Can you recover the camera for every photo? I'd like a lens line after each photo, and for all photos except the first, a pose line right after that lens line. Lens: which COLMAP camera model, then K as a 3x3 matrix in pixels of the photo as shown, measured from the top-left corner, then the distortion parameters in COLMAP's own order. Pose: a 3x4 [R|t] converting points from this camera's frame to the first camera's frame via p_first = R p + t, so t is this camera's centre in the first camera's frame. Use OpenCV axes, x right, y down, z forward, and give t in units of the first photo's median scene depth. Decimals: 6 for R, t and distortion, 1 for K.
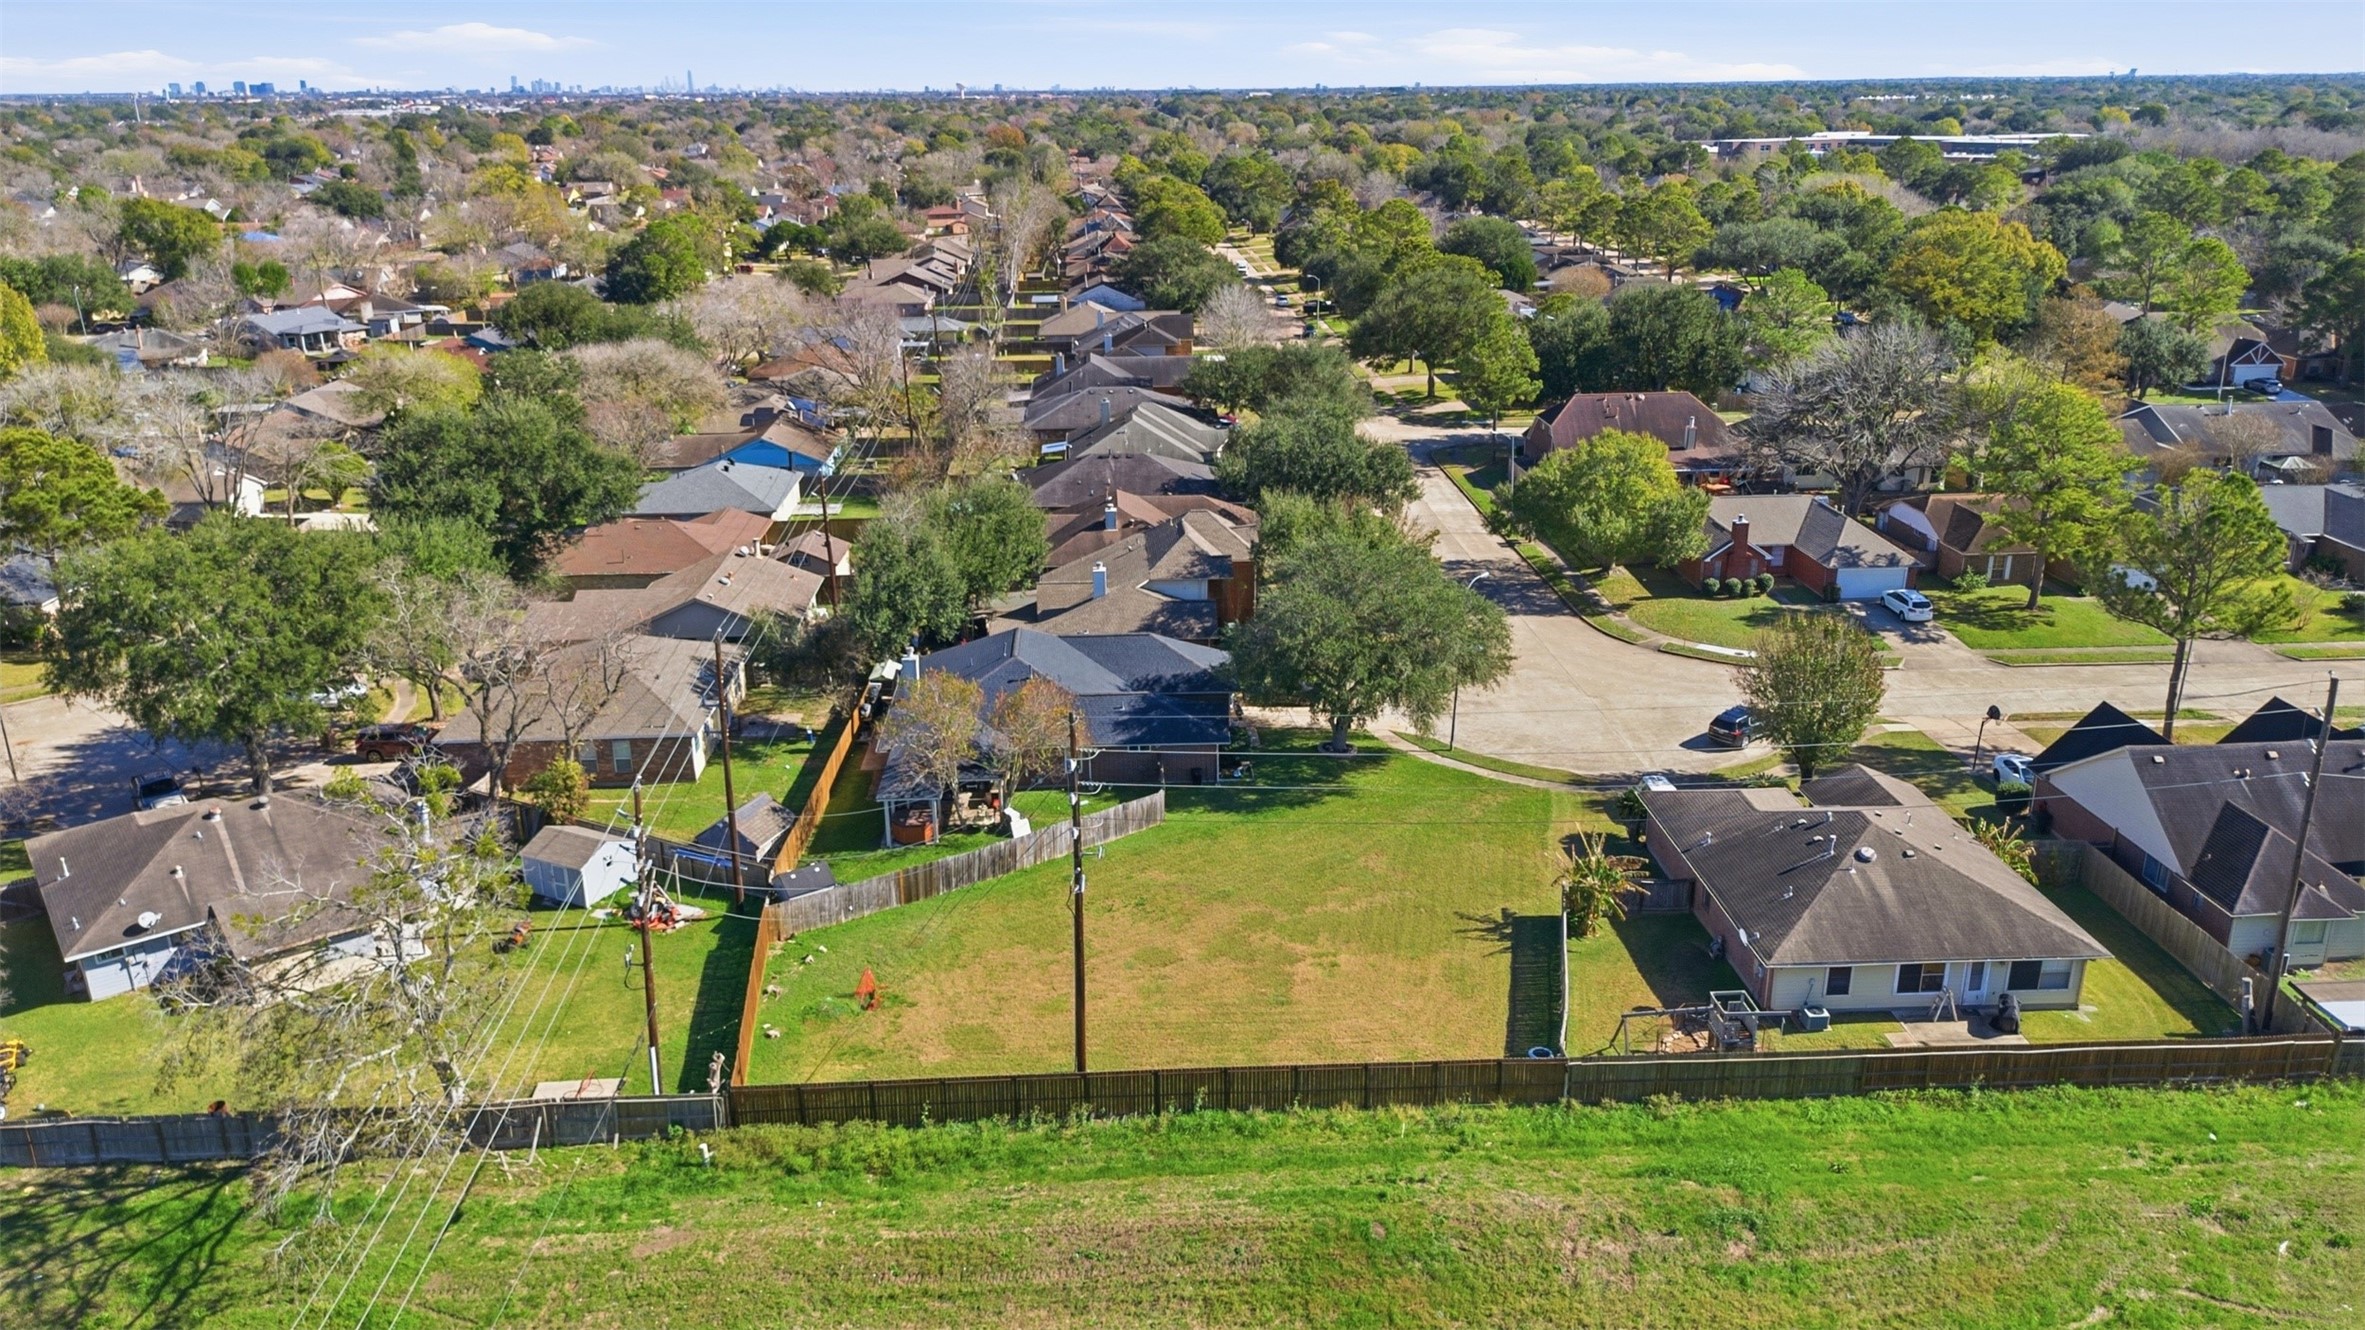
lens RADIAL K [[1674.2, 0, 1182.5], [0, 1674.2, 665.0], [0, 0, 1]] dist [0.065831, -0.053777]
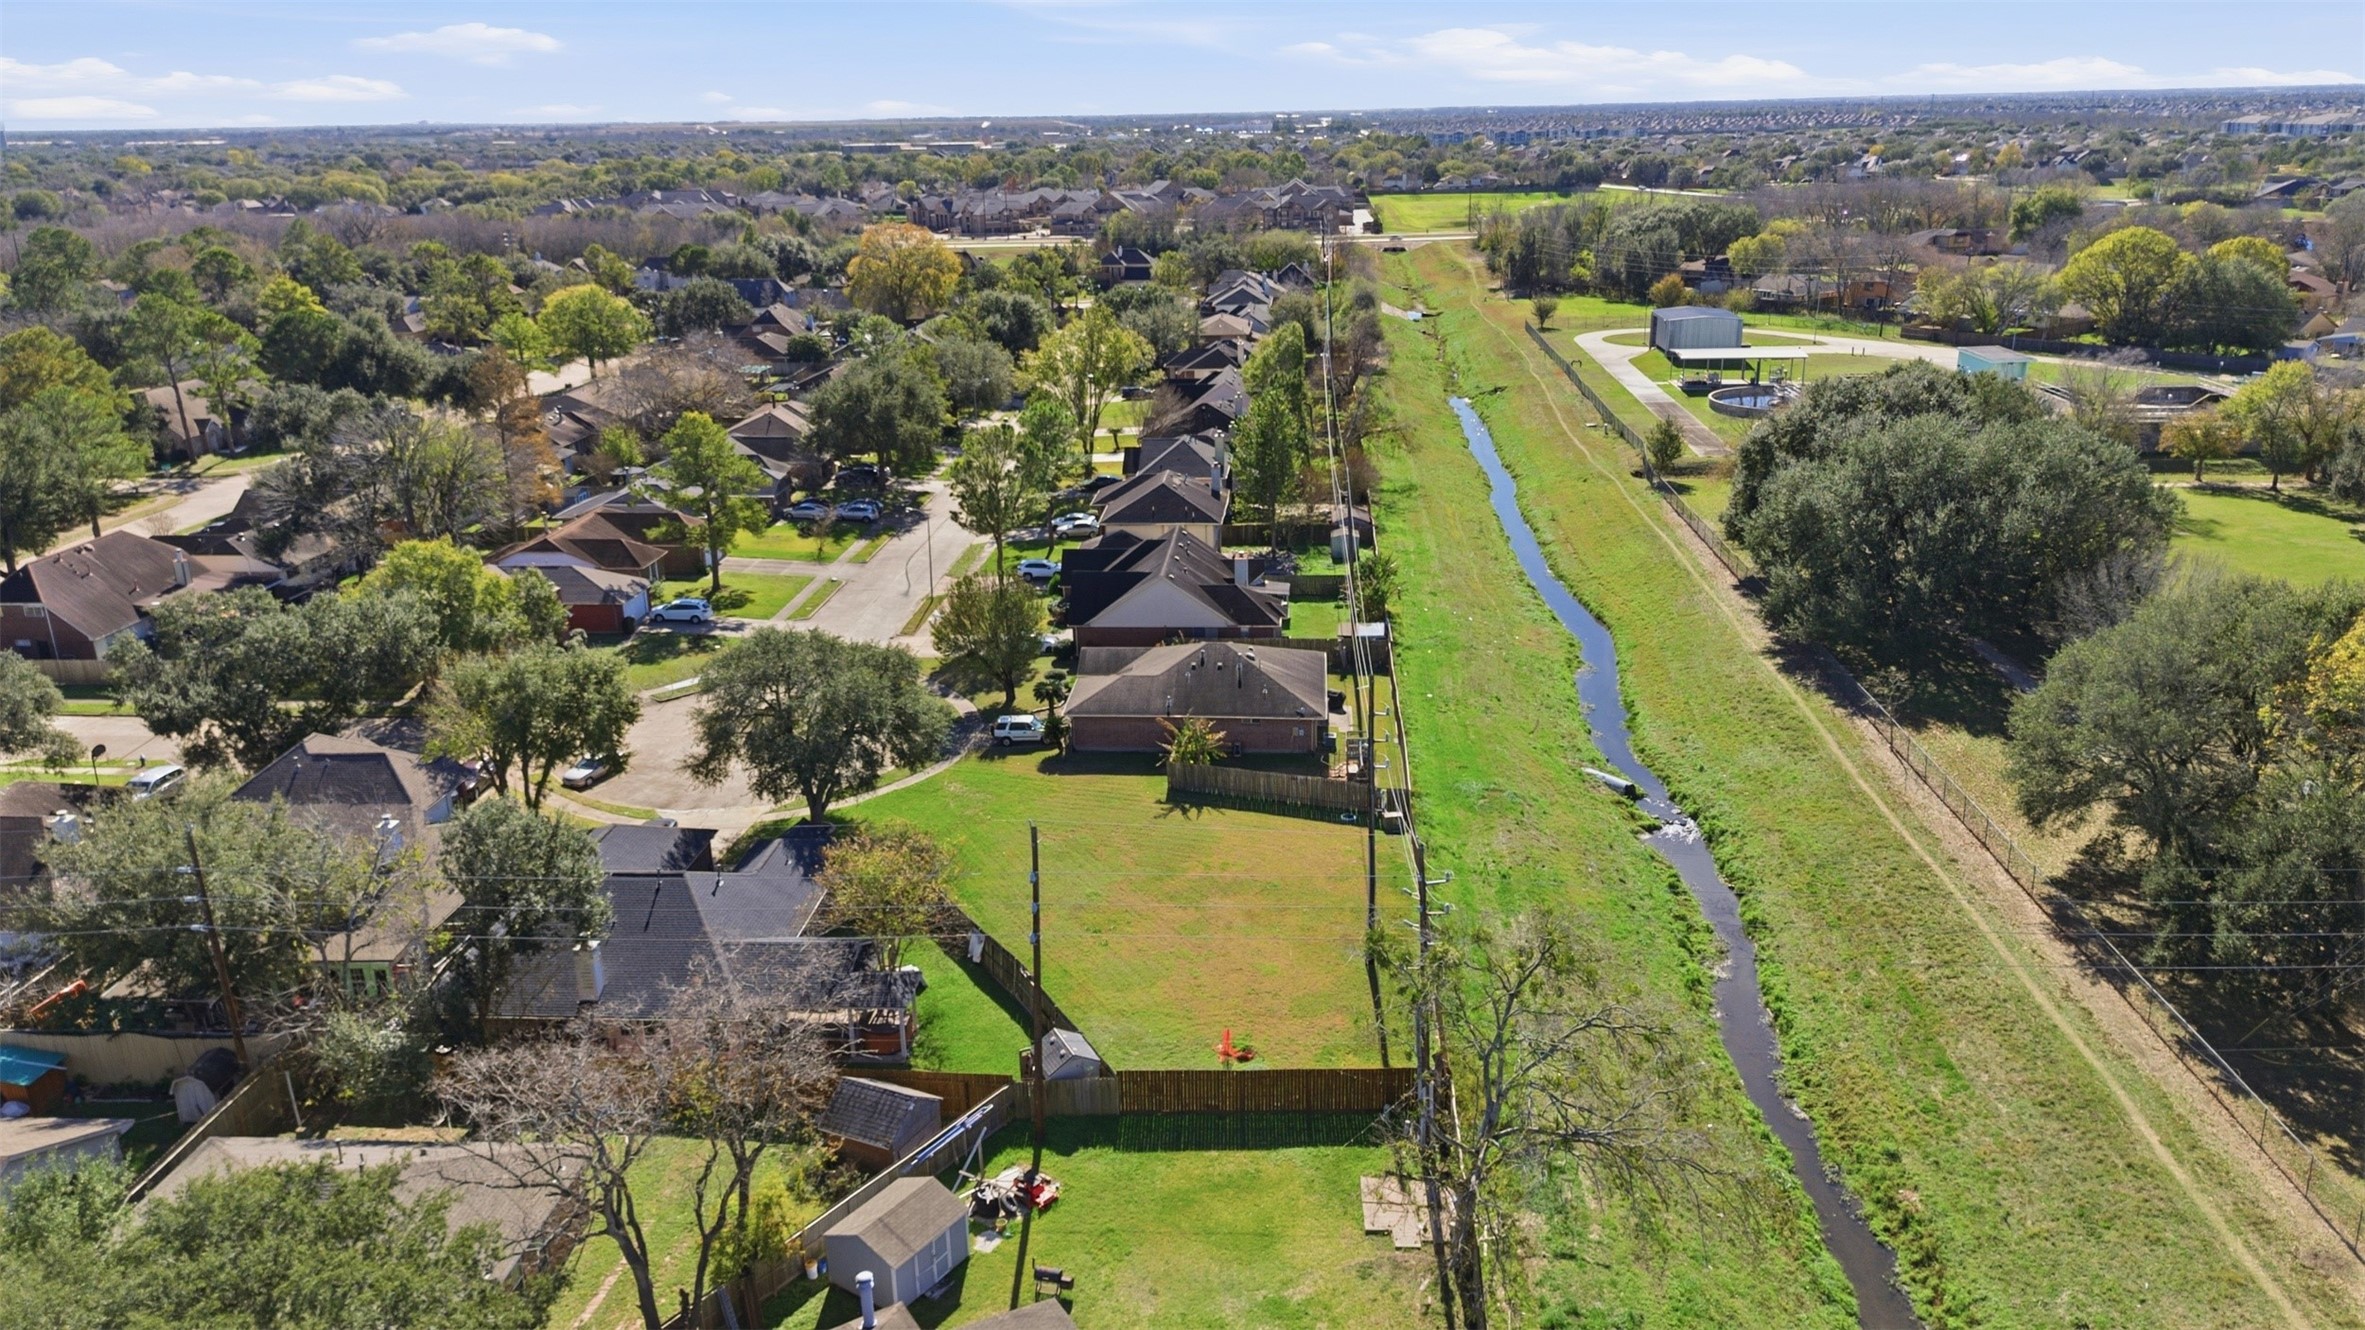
lens RADIAL K [[1632.5, 0, 1182.5], [0, 1632.5, 665.0], [0, 0, 1]] dist [0.093434, -0.109152]
pose [[0.131681, -0.314465, 0.940091, -0.628015], [0.342920, 0.904249, 0.254442, -0.176816], [-0.930089, 0.288871, 0.226909, 0.431000]]
